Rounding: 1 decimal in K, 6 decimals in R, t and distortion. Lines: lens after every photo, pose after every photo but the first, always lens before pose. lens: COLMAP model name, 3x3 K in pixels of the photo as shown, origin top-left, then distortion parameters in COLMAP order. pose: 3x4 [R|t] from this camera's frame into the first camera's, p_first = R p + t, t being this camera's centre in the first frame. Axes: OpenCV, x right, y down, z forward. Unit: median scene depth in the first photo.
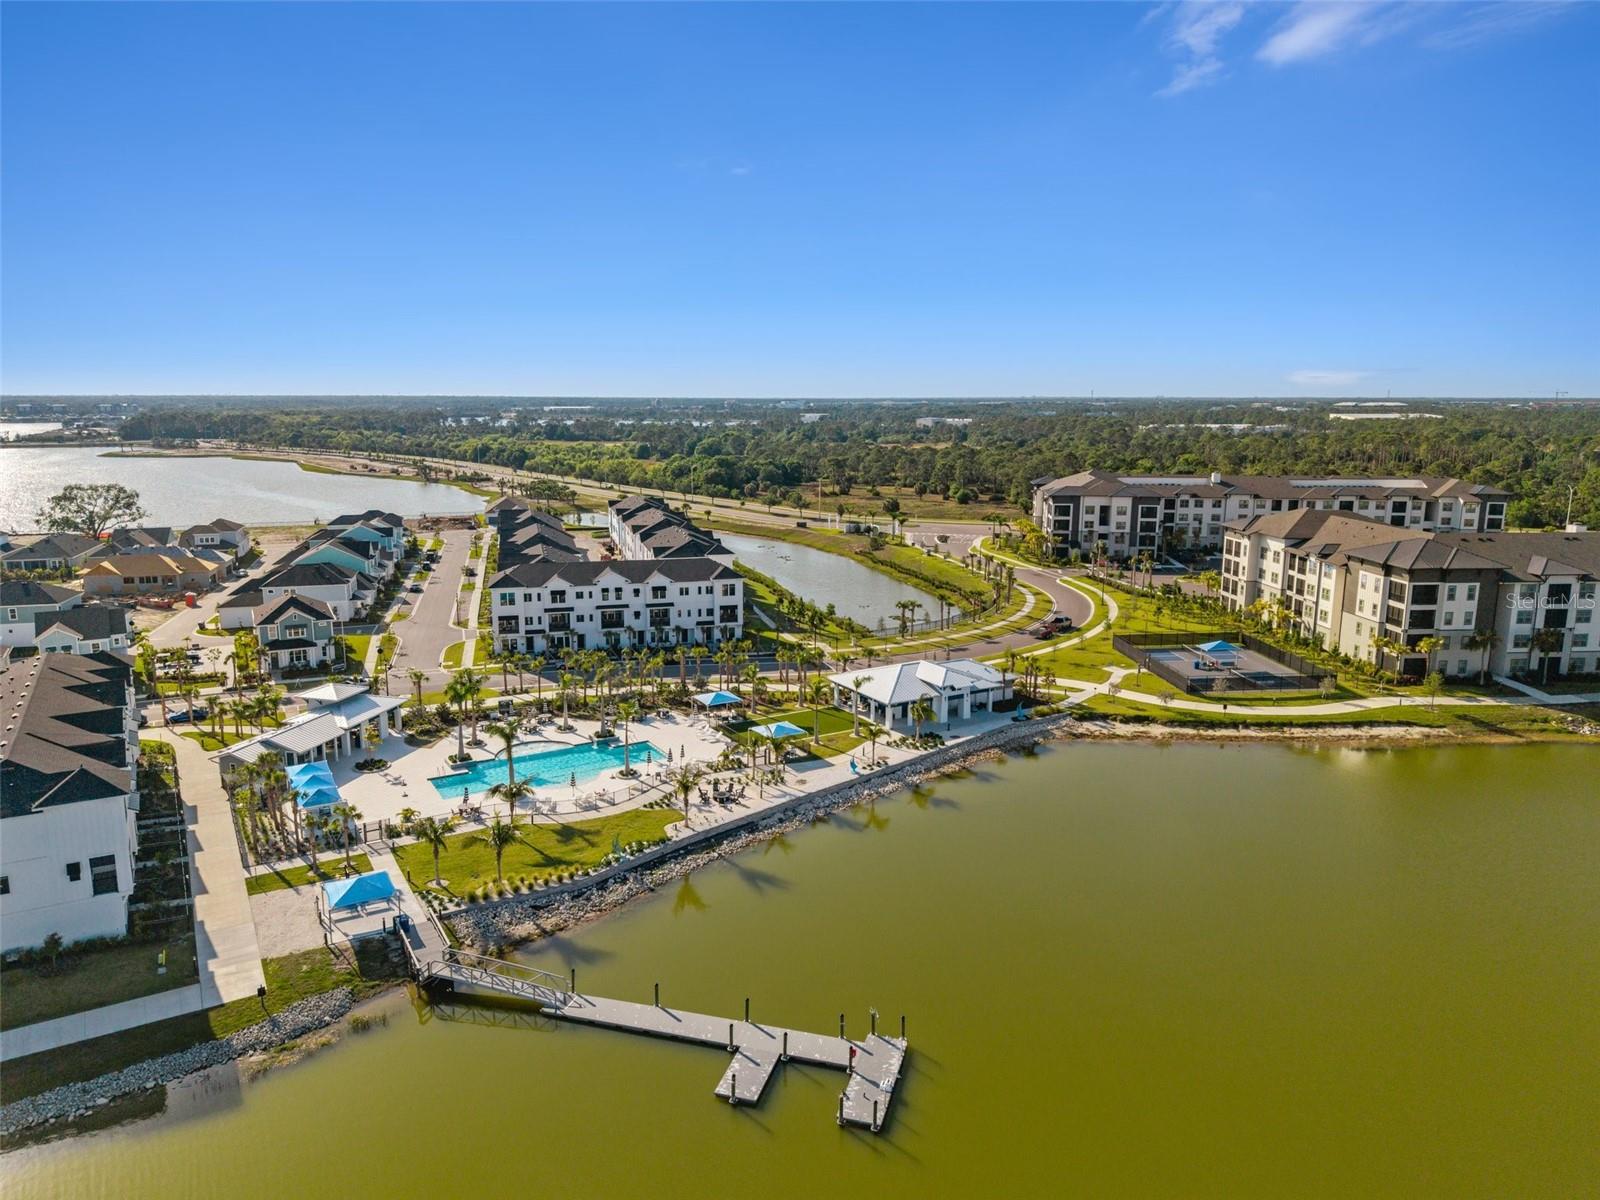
lens RADIAL K [[1062.3, 0, 786.2], [0, 1062.3, 604.3], [0, 0, 1]] dist [0.077029, -0.119800]
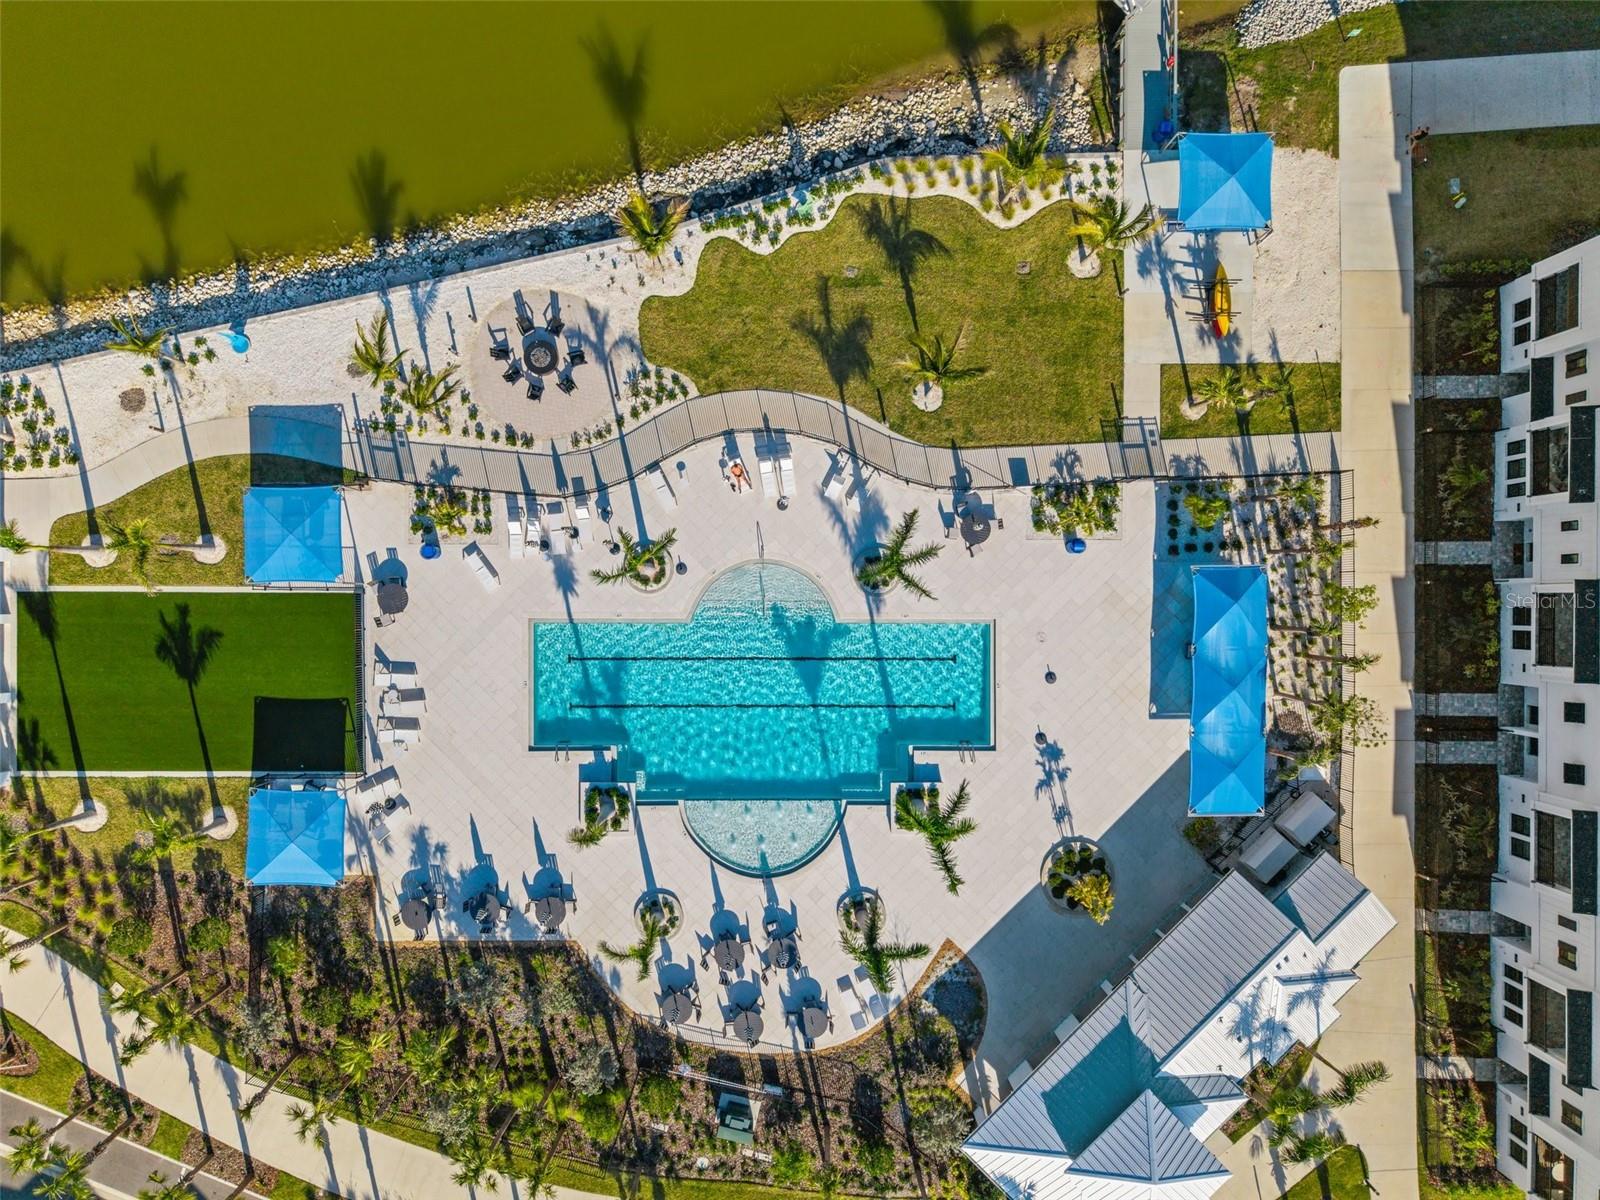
lens RADIAL K [[1062.3, 0, 786.2], [0, 1062.3, 604.3], [0, 0, 1]] dist [0.077029, -0.119800]
pose [[-0.863449, -0.504392, -0.006712, -0.141847], [0.089553, -0.166370, 0.981988, -0.219887], [-0.496424, 0.847295, 0.188822, 0.599316]]
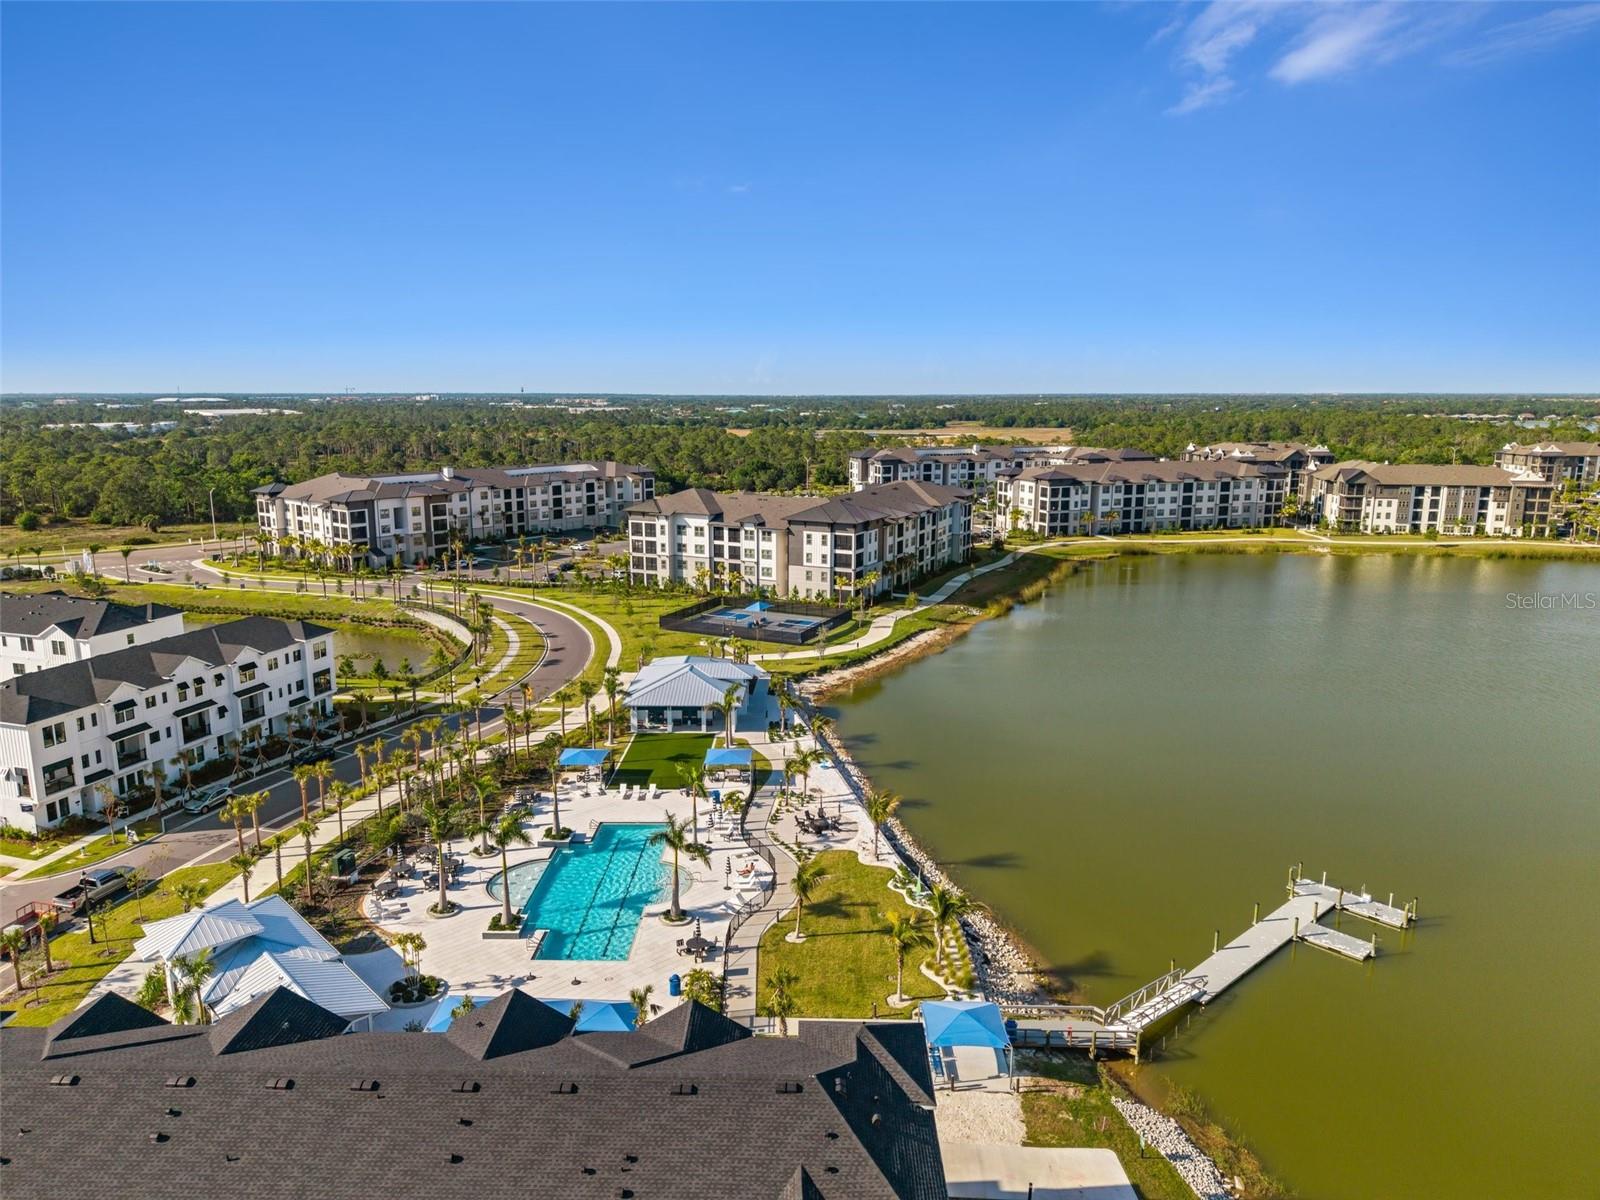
lens RADIAL K [[1062.3, 0, 786.2], [0, 1062.3, 604.3], [0, 0, 1]] dist [0.077029, -0.119800]
pose [[0.525391, -0.166949, 0.834322, -0.521913], [0.163411, 0.982106, 0.093618, -0.064220], [-0.835022, 0.087151, 0.543271, 0.318642]]
